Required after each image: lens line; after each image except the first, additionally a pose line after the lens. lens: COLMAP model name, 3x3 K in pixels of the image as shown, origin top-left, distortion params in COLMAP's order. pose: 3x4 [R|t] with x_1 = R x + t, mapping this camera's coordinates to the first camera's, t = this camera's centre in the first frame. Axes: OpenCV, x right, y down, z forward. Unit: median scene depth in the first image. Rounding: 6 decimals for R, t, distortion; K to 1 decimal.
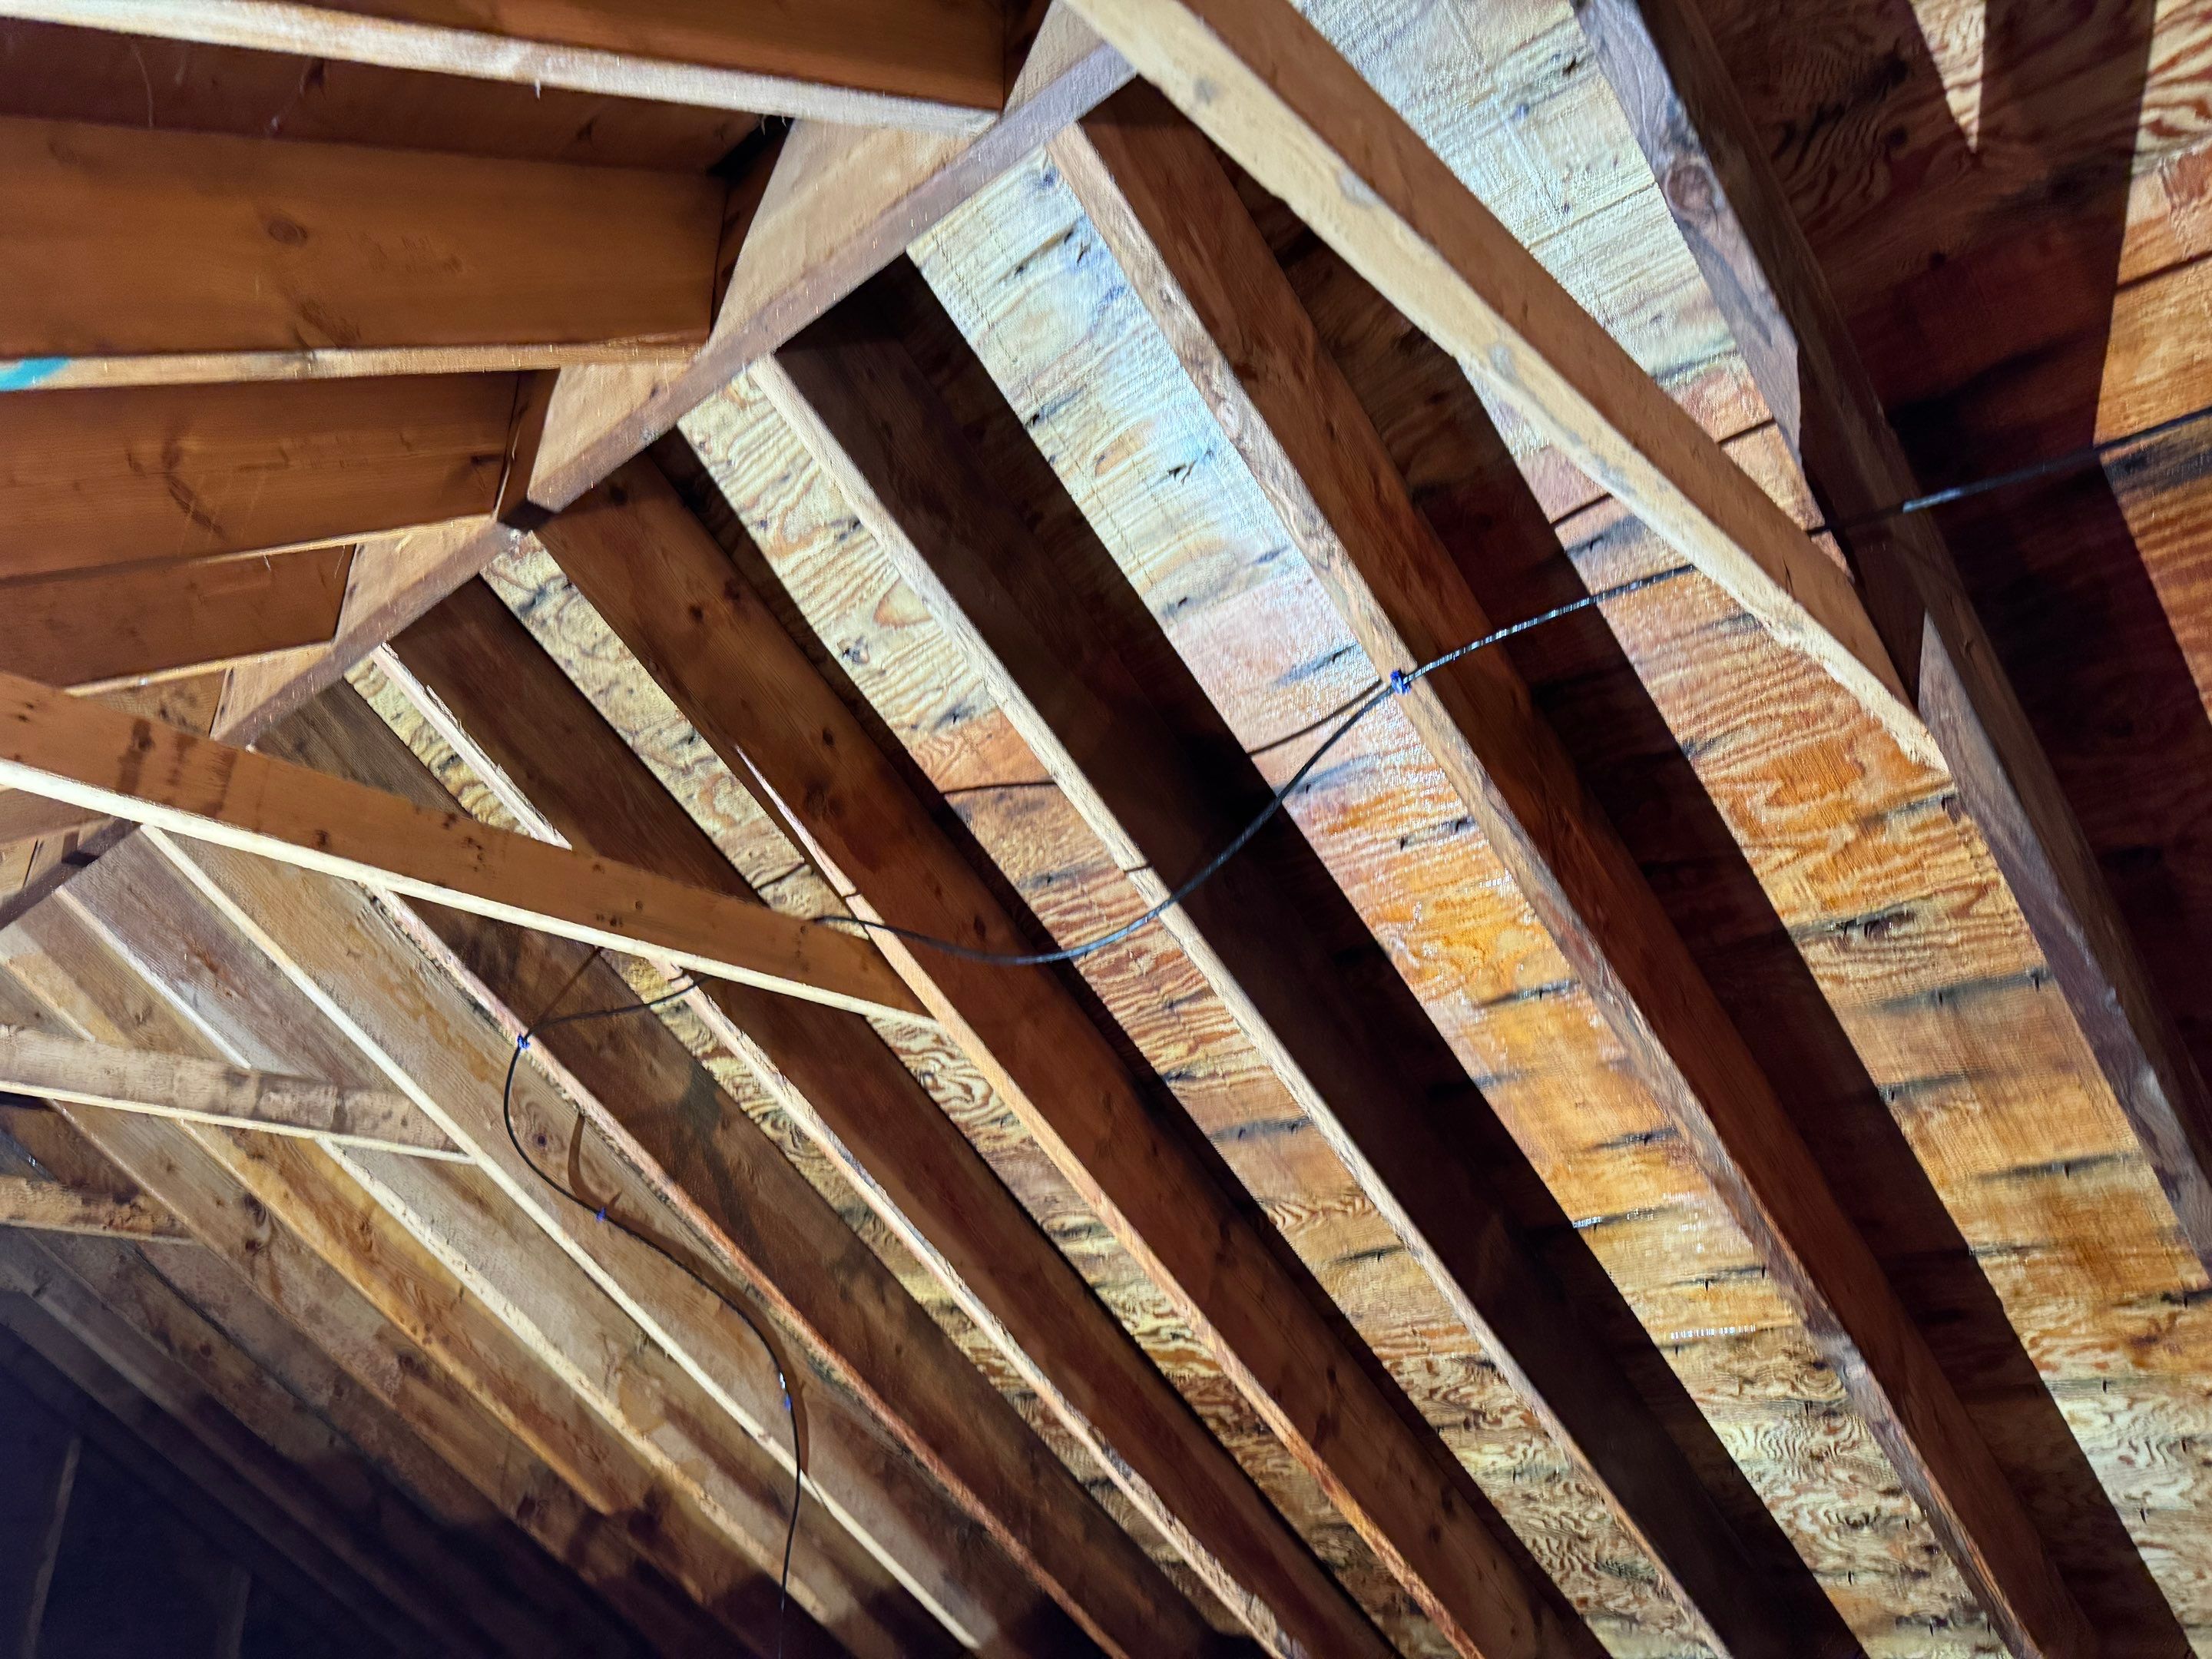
lens RADIAL K [[1549.4, 0, 1133.2], [0, 1549.4, 814.2], [0, 0, 1]] dist [0.036523, -0.047402]
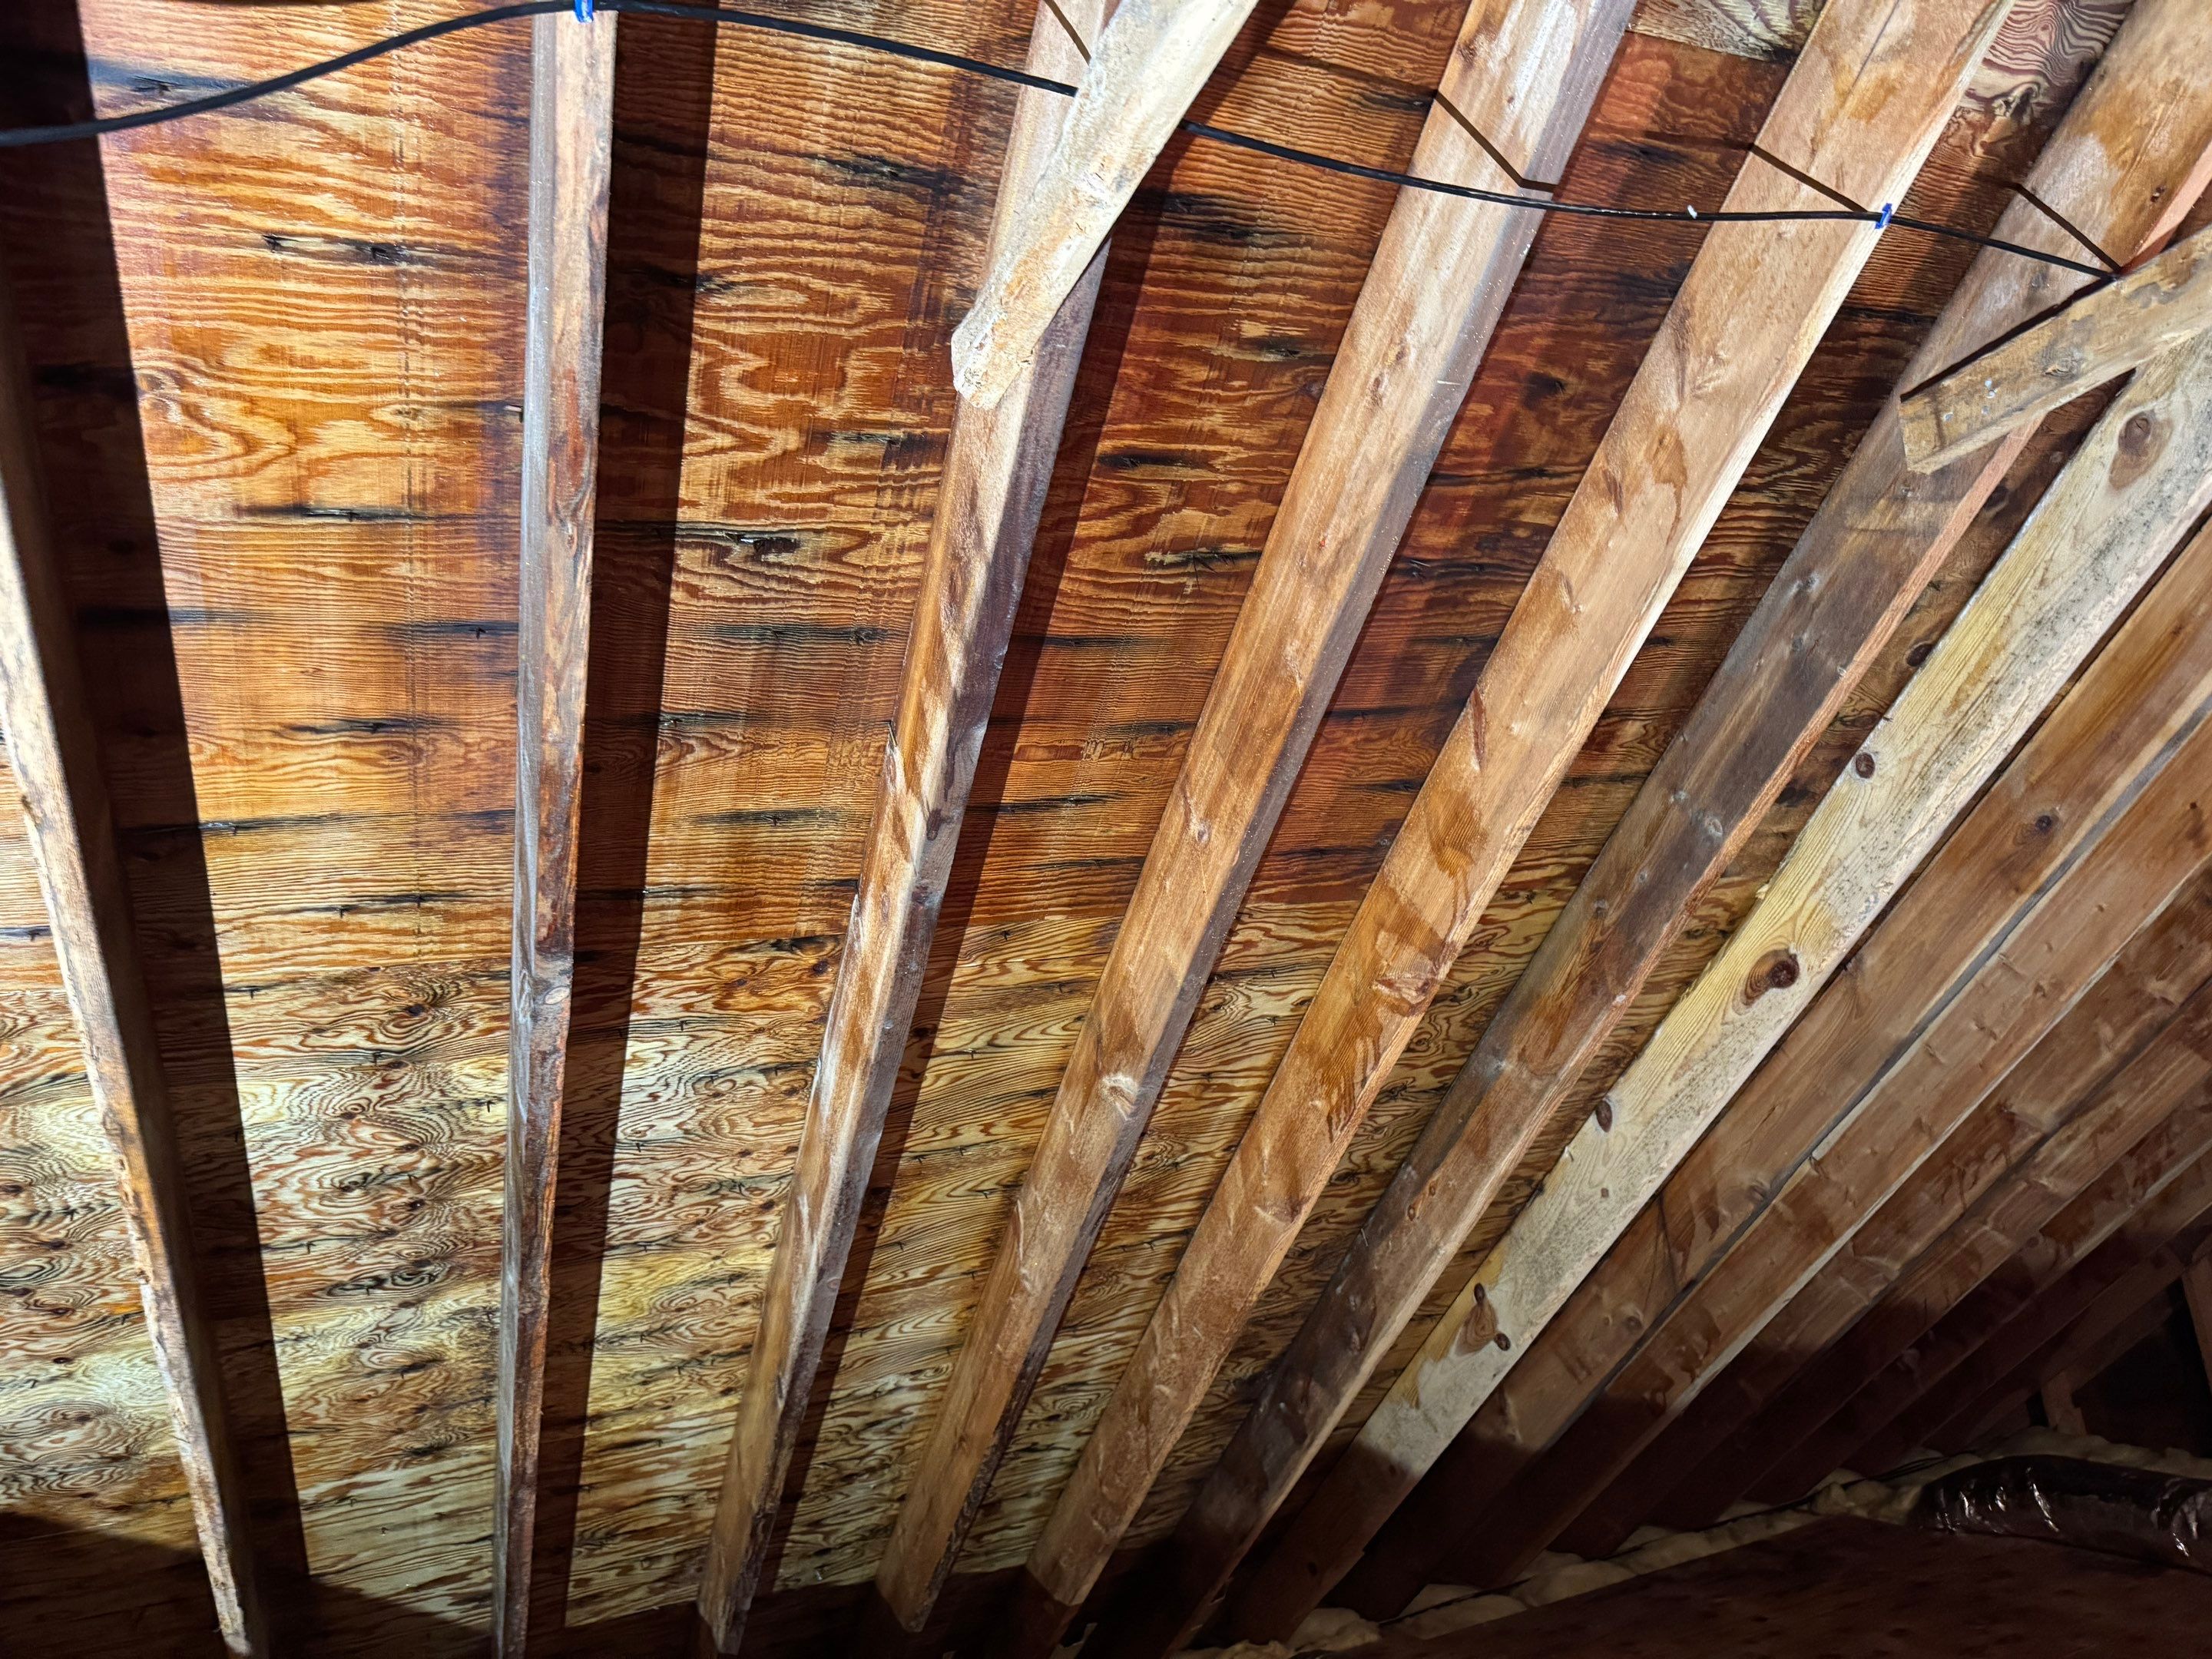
lens RADIAL K [[1549.4, 0, 1096.9], [0, 1549.4, 821.9], [0, 0, 1]] dist [0.036523, -0.047402]
pose [[0.419526, 0.138732, 0.897079, -0.229228], [-0.264320, 0.964098, -0.025486, 0.167485], [-0.868409, -0.226424, 0.441134, 0.280674]]
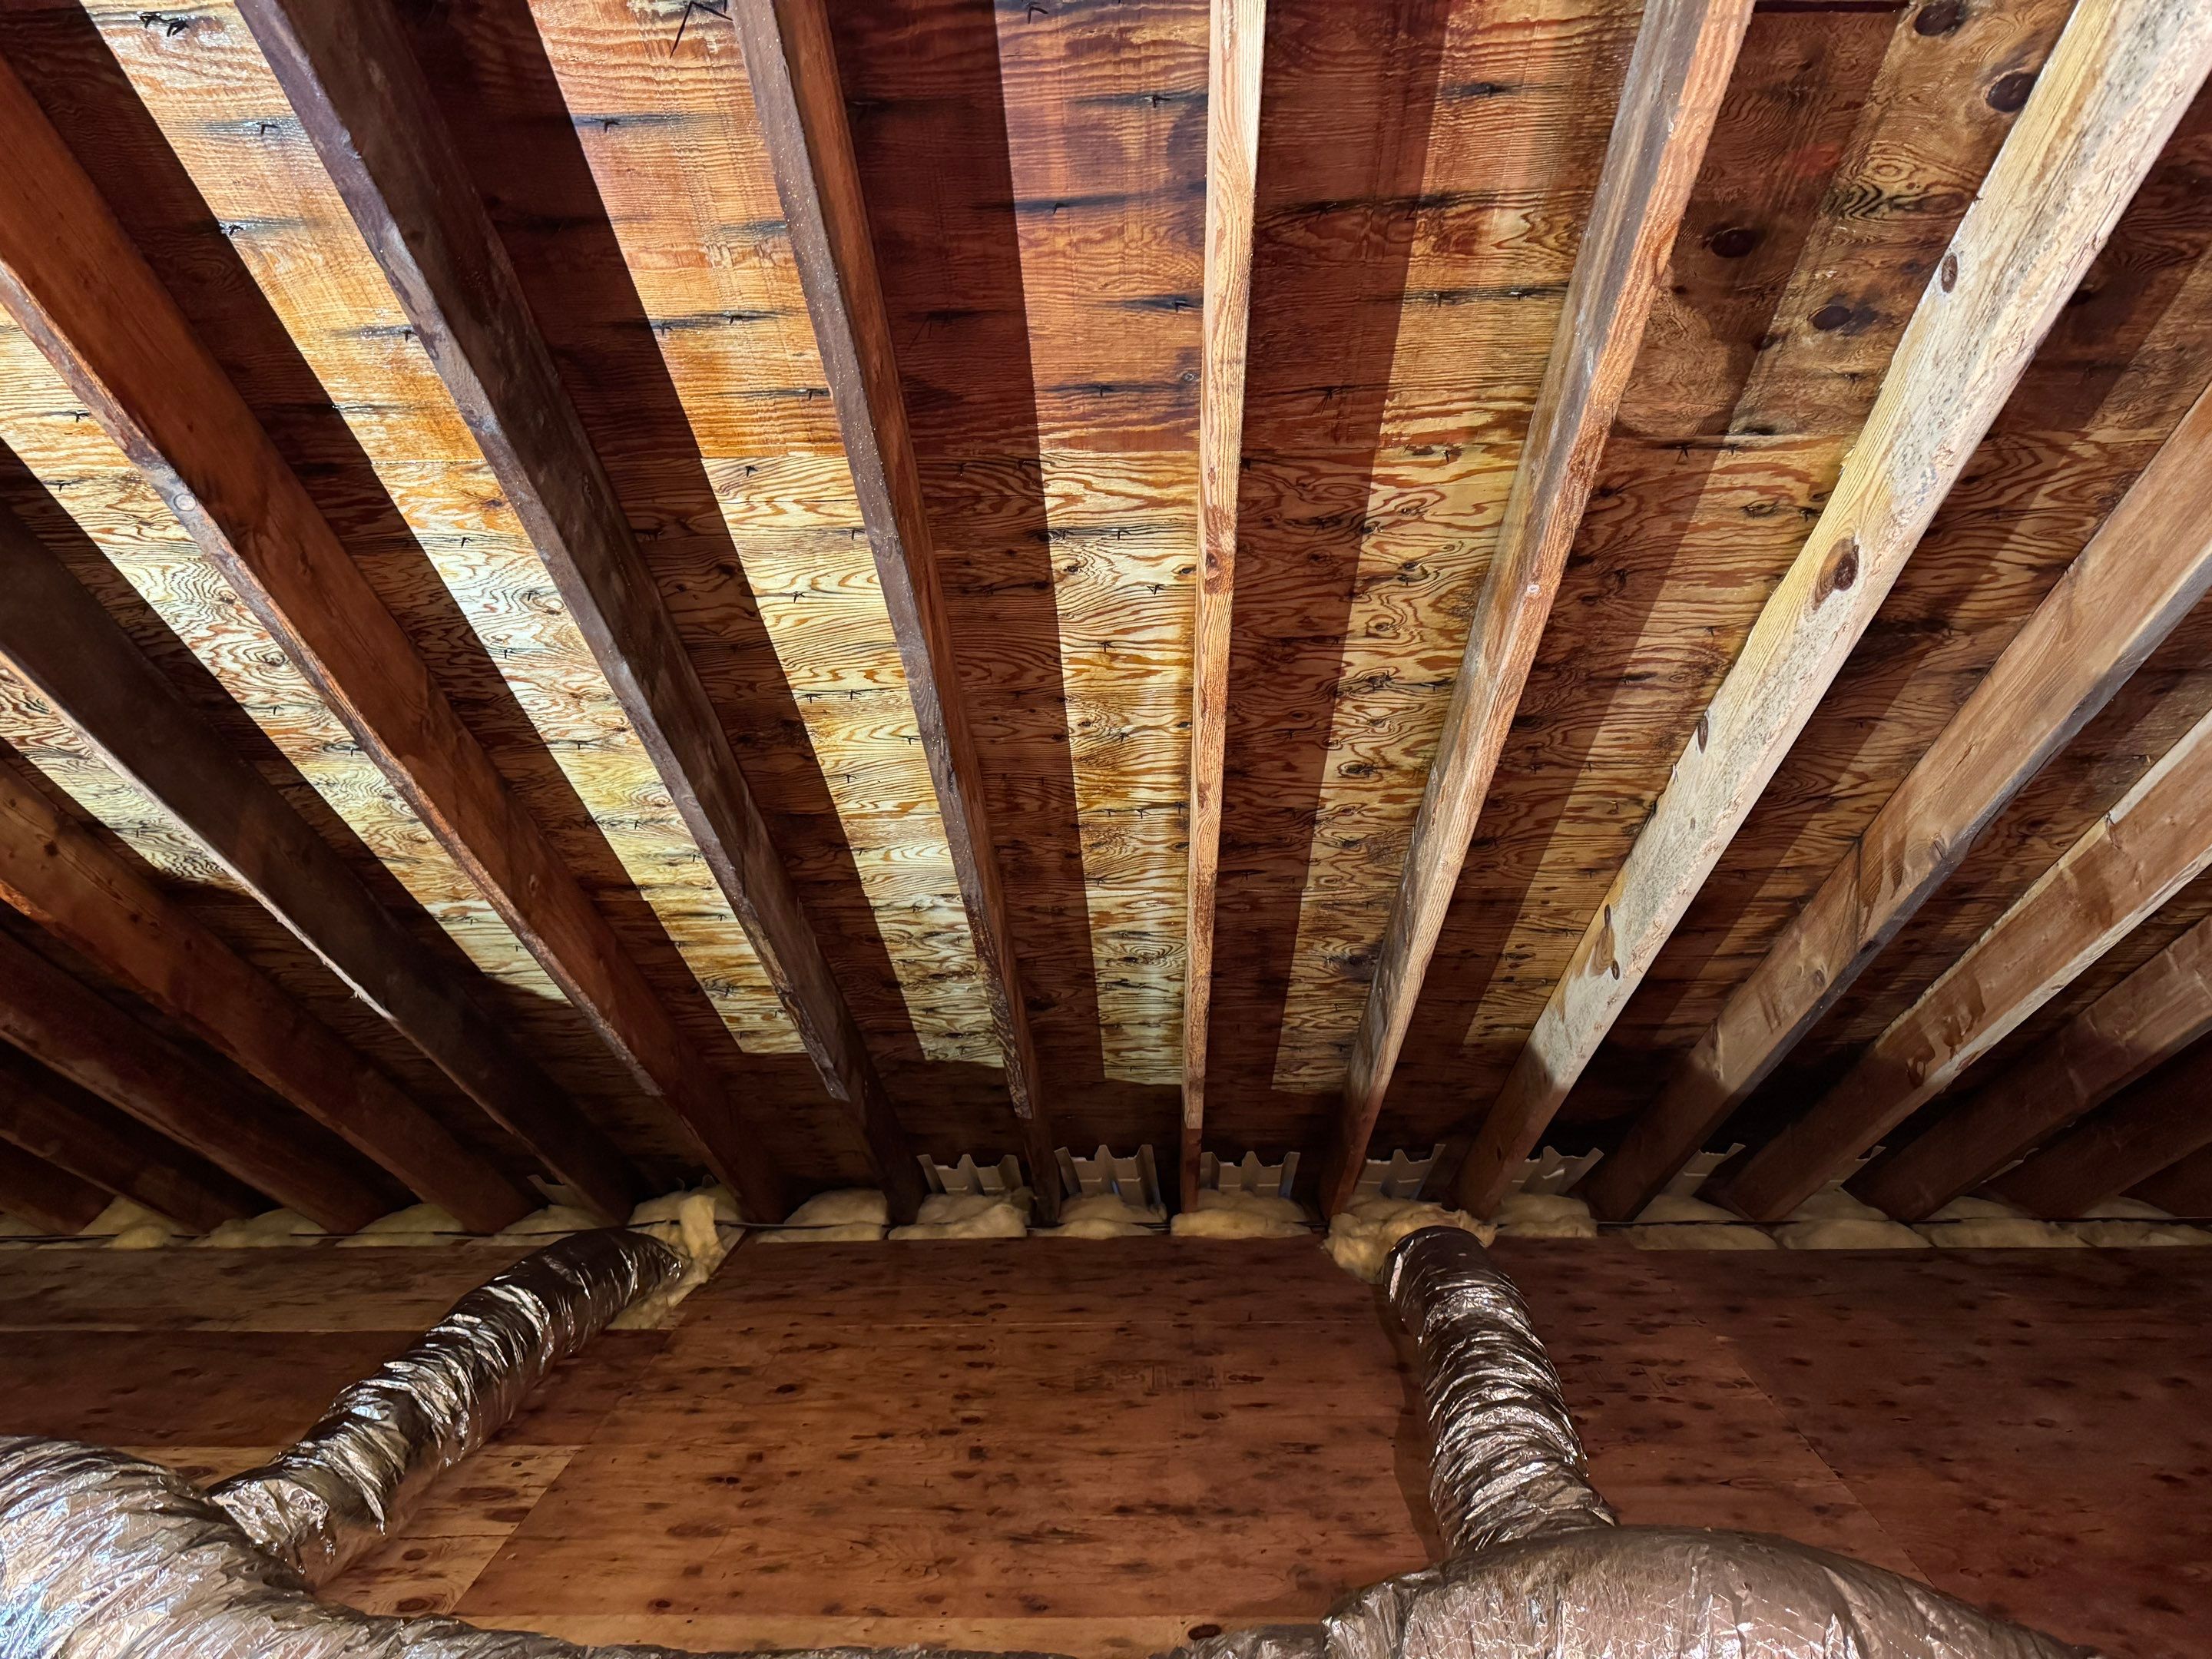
lens RADIAL K [[1549.4, 0, 1122.6], [0, 1549.4, 831.0], [0, 0, 1]] dist [0.036523, -0.047402]
pose [[0.759719, -0.048510, 0.648440, 0.224717], [-0.263177, 0.888949, 0.374843, 0.002506], [-0.594613, -0.455430, 0.662585, -0.121953]]
